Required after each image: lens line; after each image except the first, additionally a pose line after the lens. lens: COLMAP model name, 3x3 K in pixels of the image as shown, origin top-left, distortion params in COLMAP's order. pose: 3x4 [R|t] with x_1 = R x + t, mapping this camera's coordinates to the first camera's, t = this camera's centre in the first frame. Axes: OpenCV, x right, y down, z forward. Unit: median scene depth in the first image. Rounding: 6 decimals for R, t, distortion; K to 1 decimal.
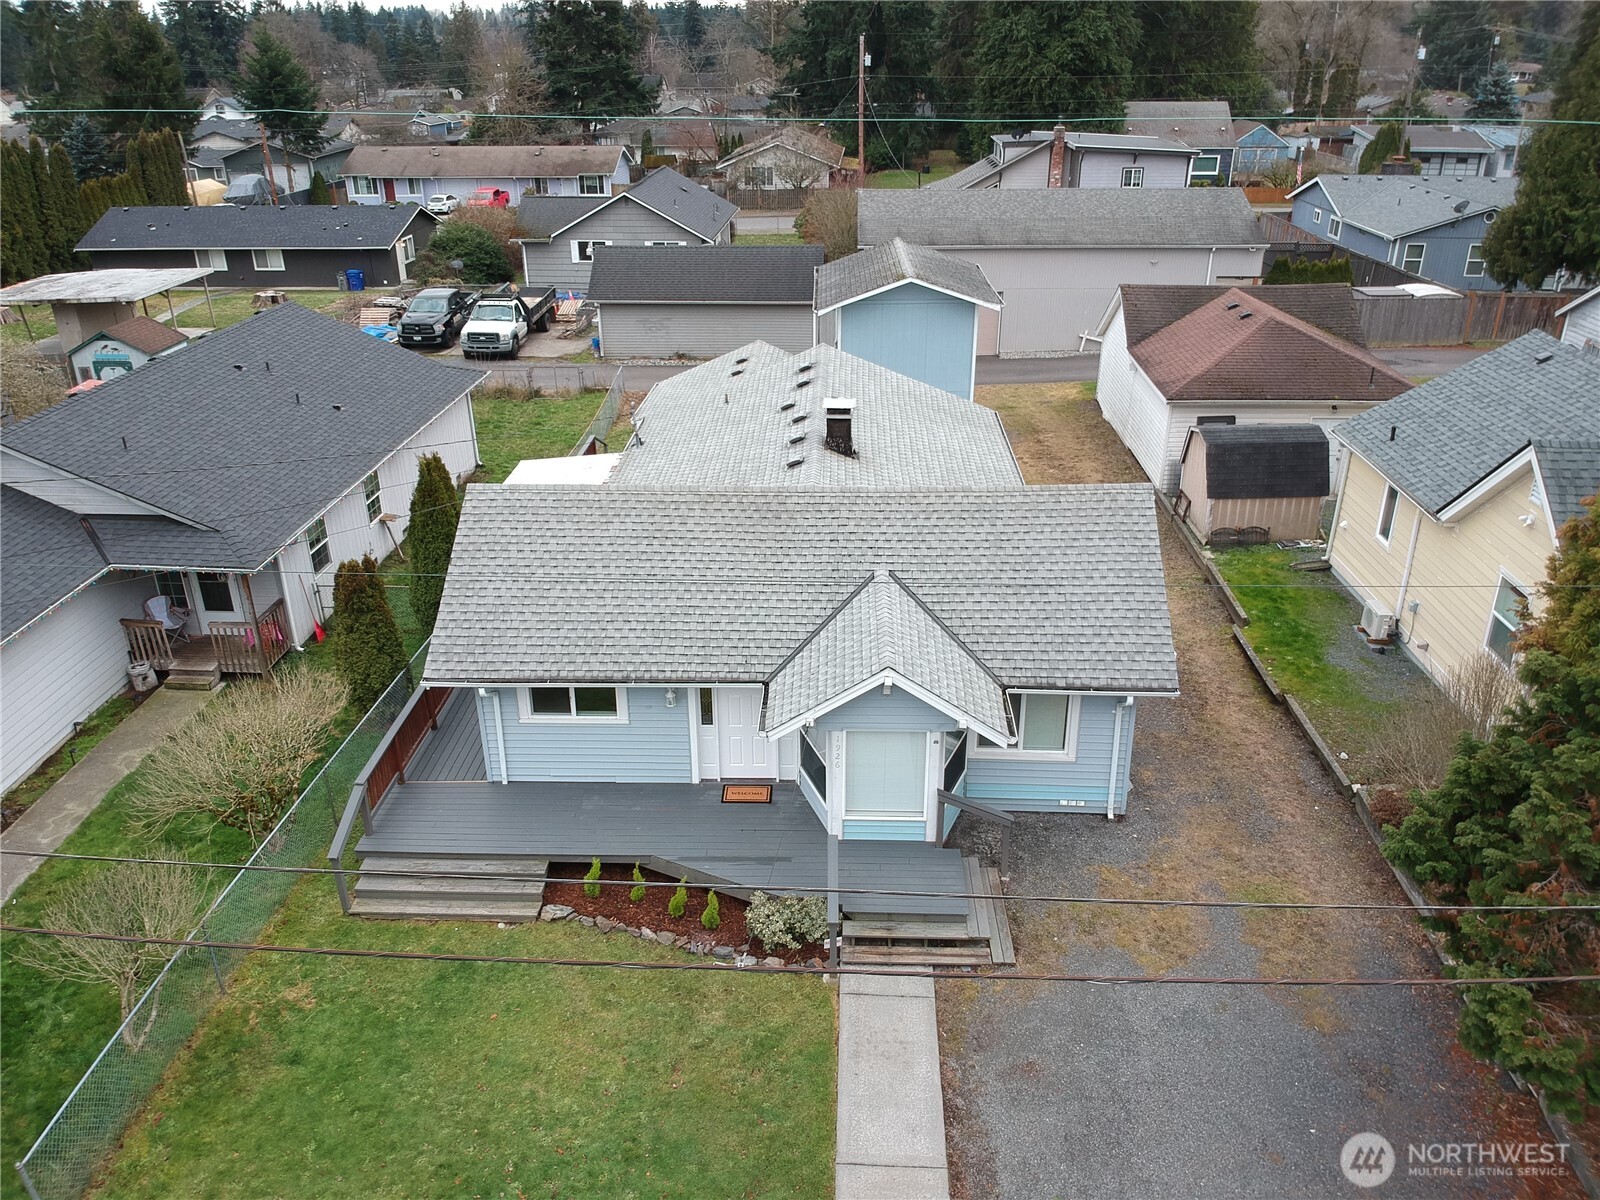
lens RADIAL K [[1180.6, 0, 796.4], [0, 1180.6, 590.7], [0, 0, 1]] dist [0.062555, -0.128668]
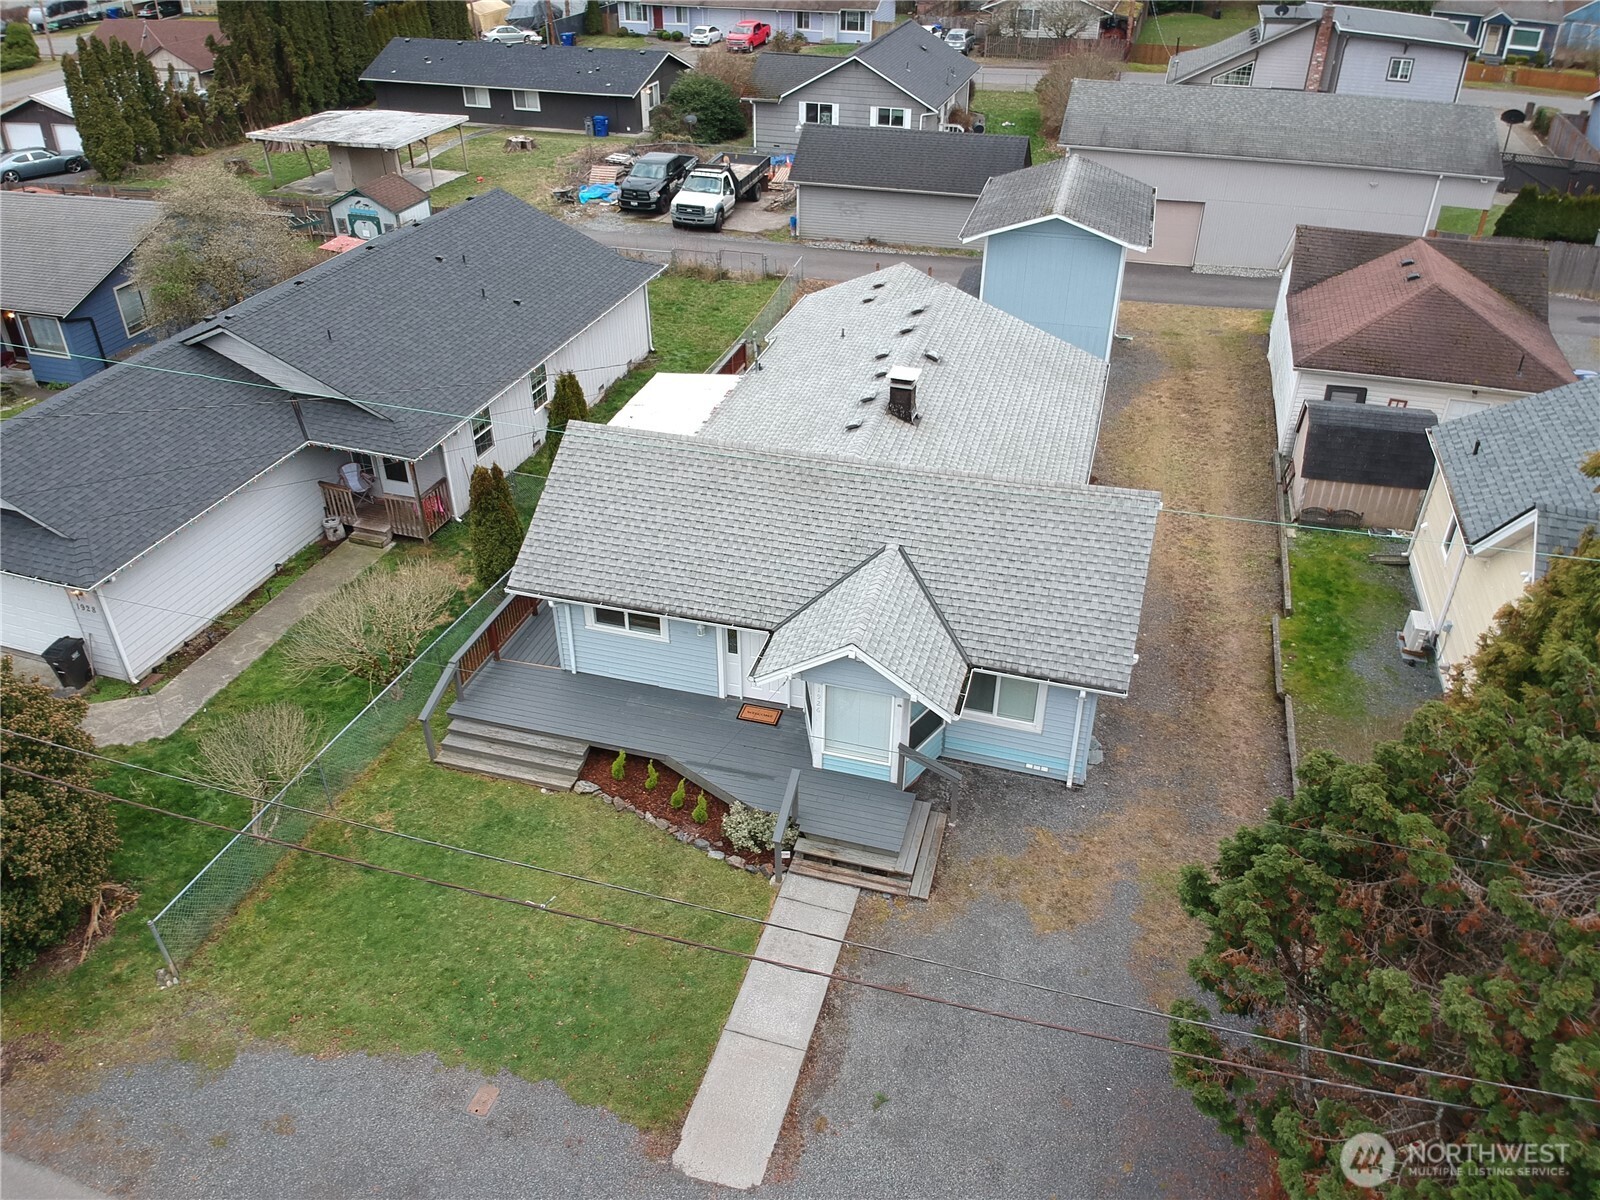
lens RADIAL K [[1173.6, 0, 795.1], [0, 1173.6, 594.9], [0, 0, 1]] dist [0.082628, -0.162633]
pose [[0.970752, 0.139659, -0.195282, 0.203636], [-0.109217, 0.981246, 0.158834, -0.135523], [0.213802, -0.132860, 0.967800, -0.117060]]
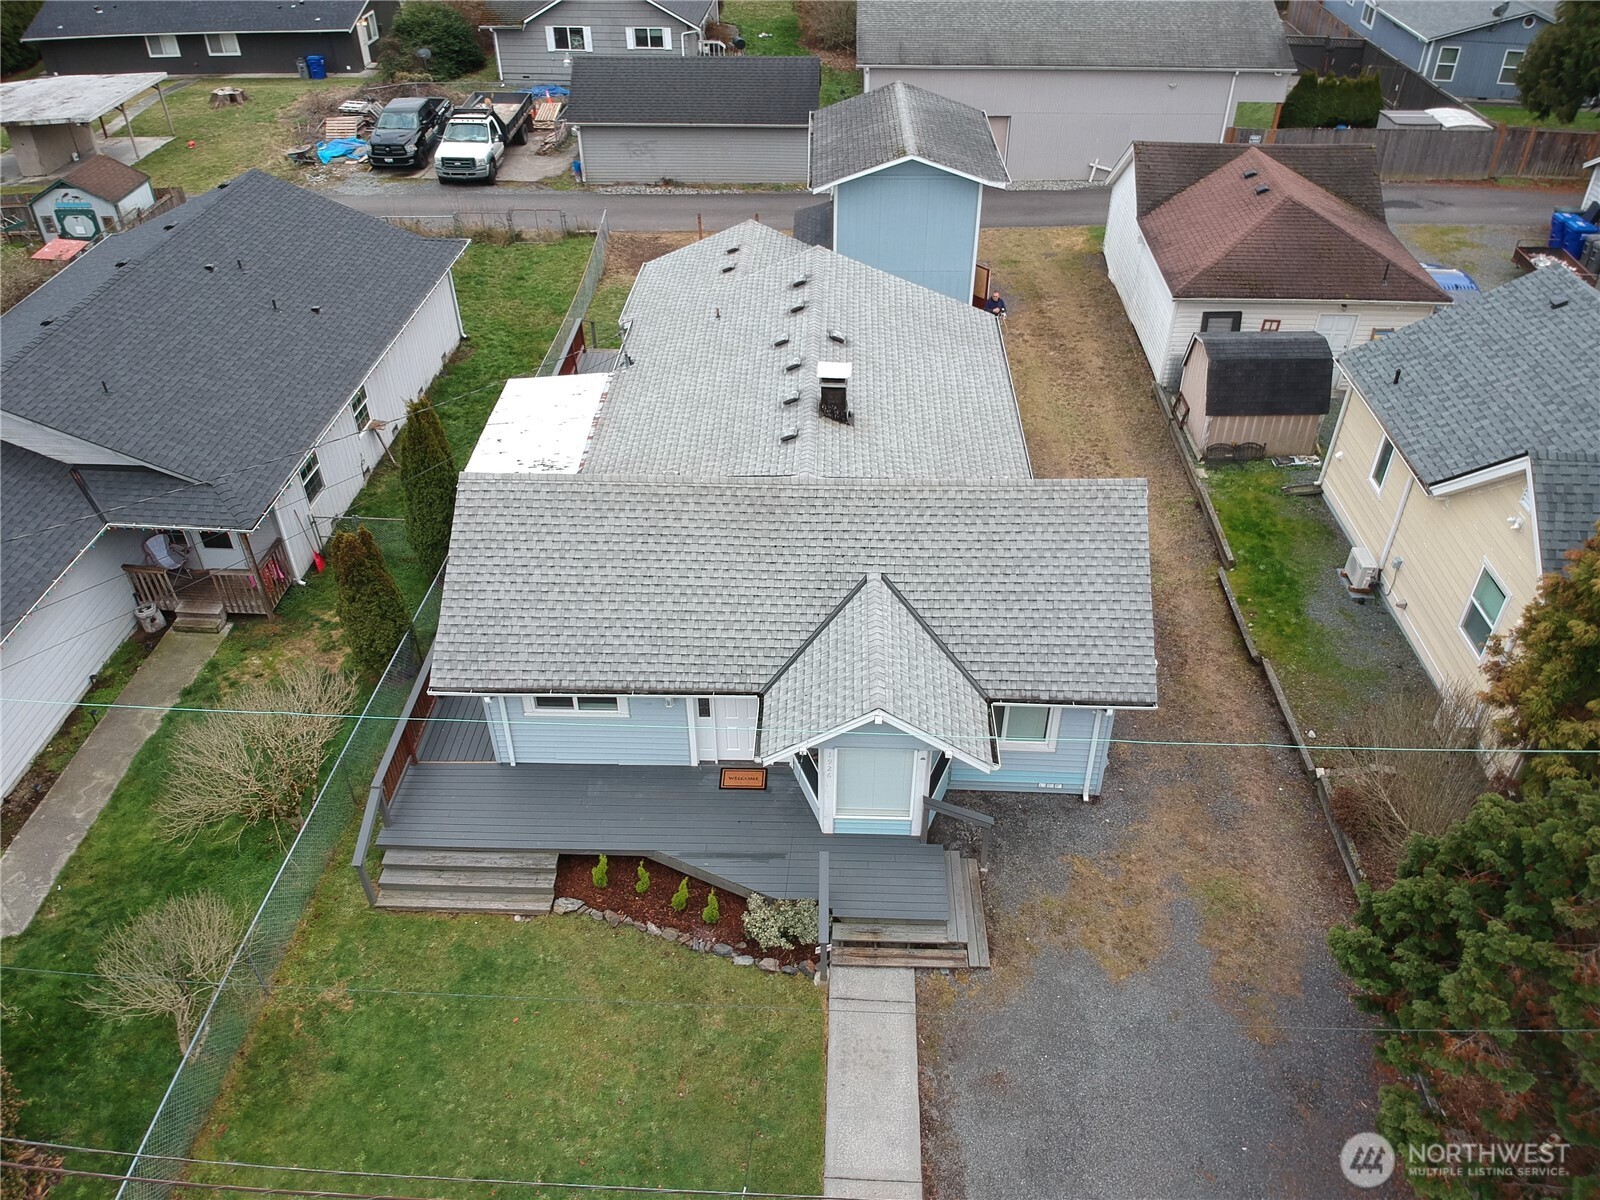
lens RADIAL K [[1180.6, 0, 796.4], [0, 1180.6, 590.7], [0, 0, 1]] dist [0.062555, -0.128668]
pose [[0.999984, 0.000996, 0.005585, -0.000379], [-0.002181, 0.976304, 0.216394, -0.217634], [-0.005237, -0.216403, 0.976290, 0.005707]]
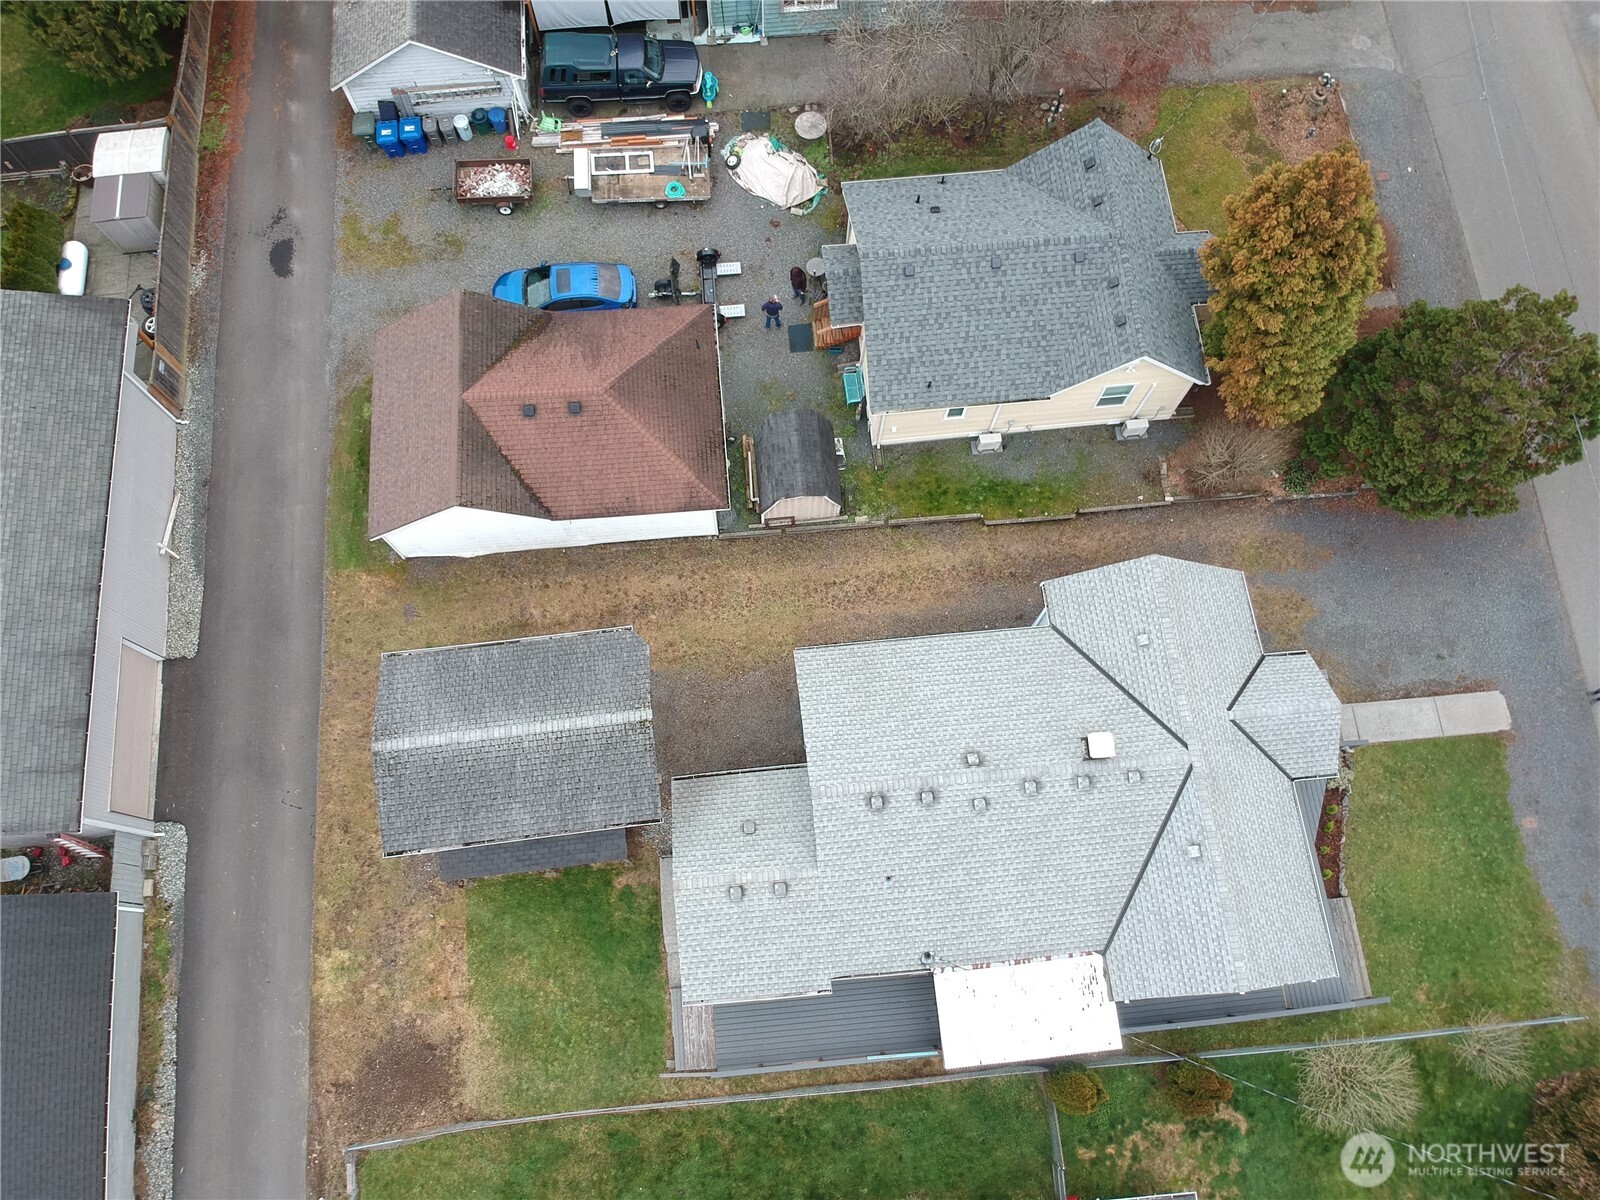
lens RADIAL K [[1180.6, 0, 796.4], [0, 1180.6, 590.7], [0, 0, 1]] dist [0.062555, -0.128668]
pose [[-0.140023, -0.940046, 0.310979, -0.200038], [0.409663, 0.230929, 0.882524, -1.786771], [-0.901427, 0.250970, 0.352766, 0.892341]]
